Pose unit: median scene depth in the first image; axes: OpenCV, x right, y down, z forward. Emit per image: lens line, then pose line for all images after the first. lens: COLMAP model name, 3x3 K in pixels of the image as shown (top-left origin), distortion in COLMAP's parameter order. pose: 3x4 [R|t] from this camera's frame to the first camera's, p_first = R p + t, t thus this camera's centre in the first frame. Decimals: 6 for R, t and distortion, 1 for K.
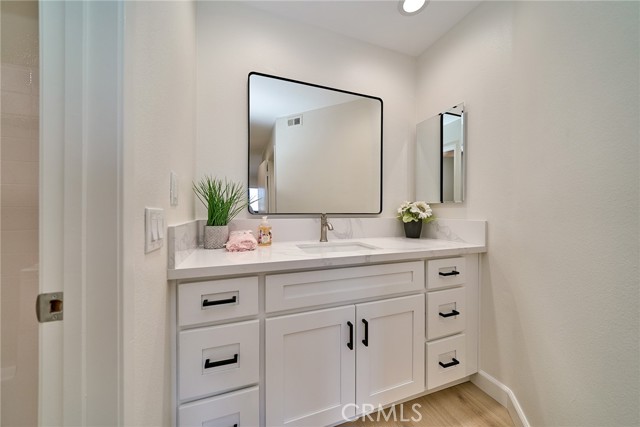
lens RADIAL K [[222.7, 0, 321.9], [0, 222.7, 212.9], [0, 0, 1]] dist [-0.001073, -0.000649]
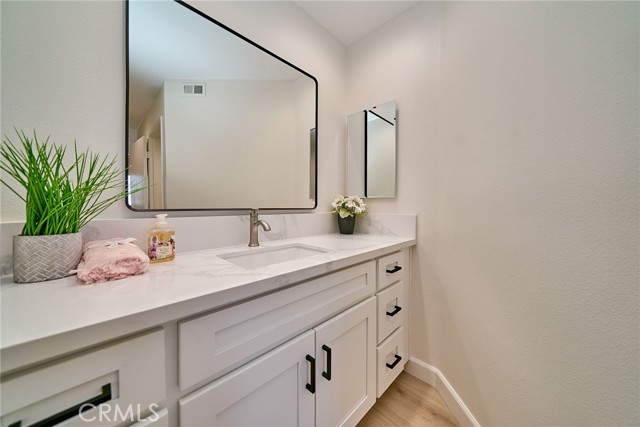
lens RADIAL K [[222.7, 0, 324.1], [0, 222.7, 207.9], [0, 0, 1]] dist [-0.001073, -0.000649]
pose [[0.900006, -0.004448, 0.435854, -0.121095], [0.003892, 0.999990, 0.002167, -0.001651], [-0.435860, -0.000254, 0.900015, 0.249400]]
